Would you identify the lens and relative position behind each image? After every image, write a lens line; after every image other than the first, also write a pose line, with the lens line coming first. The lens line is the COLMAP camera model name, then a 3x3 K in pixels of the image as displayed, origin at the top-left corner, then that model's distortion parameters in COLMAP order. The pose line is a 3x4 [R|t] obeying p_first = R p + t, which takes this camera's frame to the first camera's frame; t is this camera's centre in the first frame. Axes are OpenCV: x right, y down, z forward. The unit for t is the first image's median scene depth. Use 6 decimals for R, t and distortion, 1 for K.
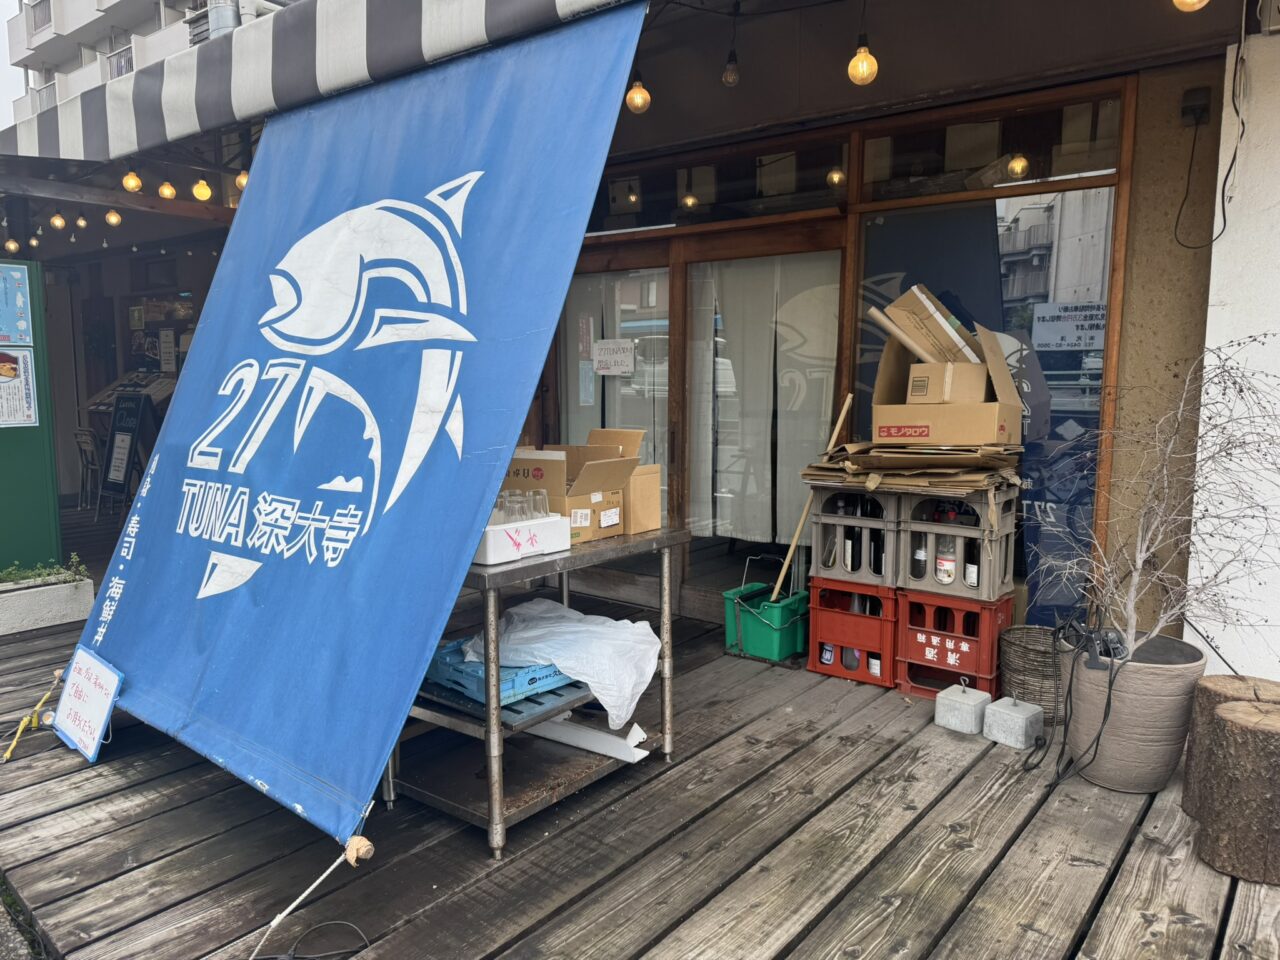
lens RADIAL K [[903.3, 0, 640.0], [0, 903.3, 480.0], [0, 0, 1]] dist [0.089519, -0.128135]
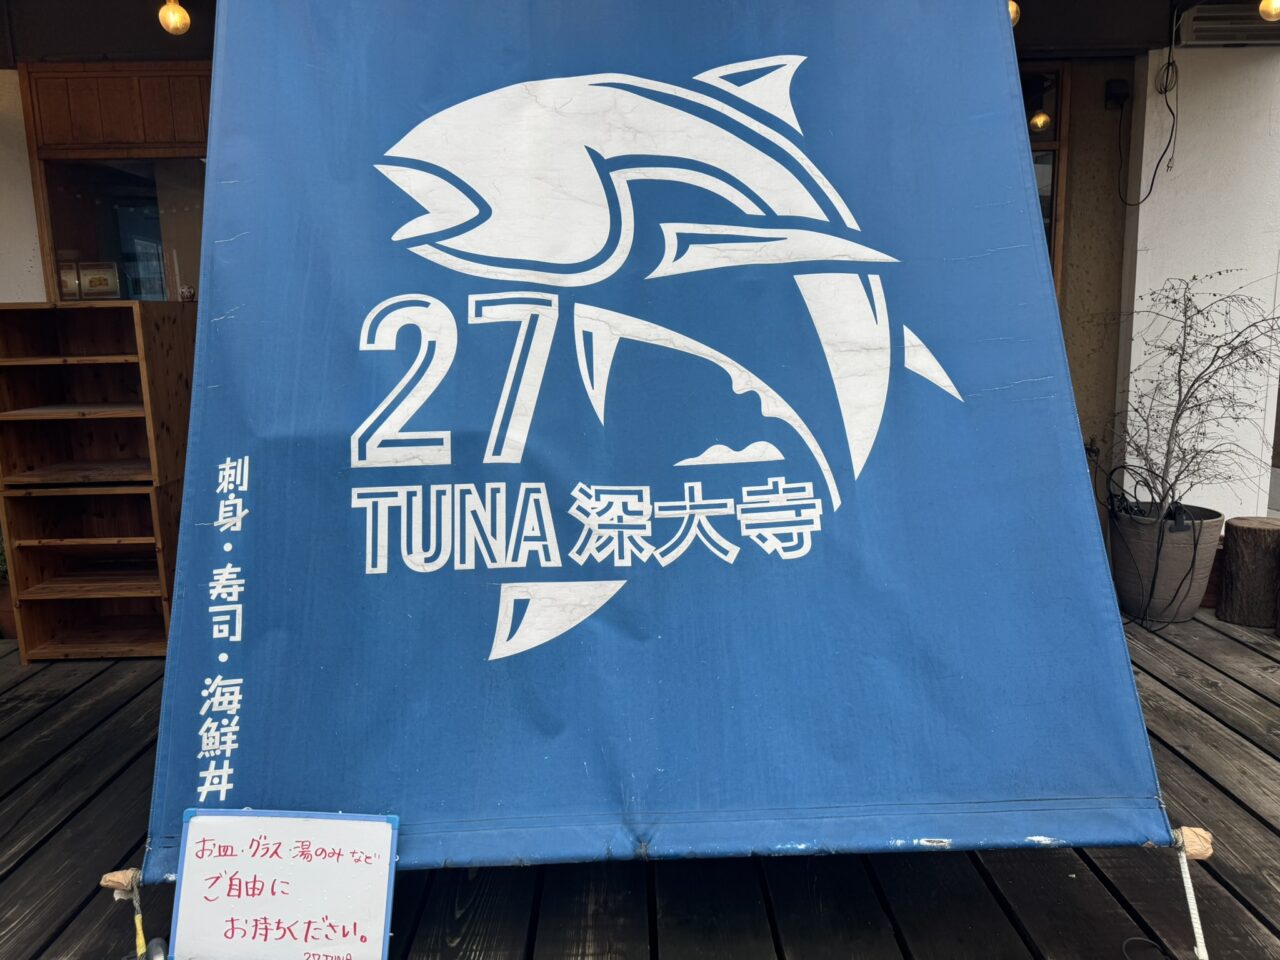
lens RADIAL K [[896.7, 0, 640.0], [0, 896.7, 480.0], [0, 0, 1]] dist [0.144272, -0.214664]
pose [[0.769570, -0.126680, 0.625871, -0.814035], [0.103817, 0.991905, 0.073114, -0.035065], [-0.630067, 0.008710, 0.776492, 0.443350]]
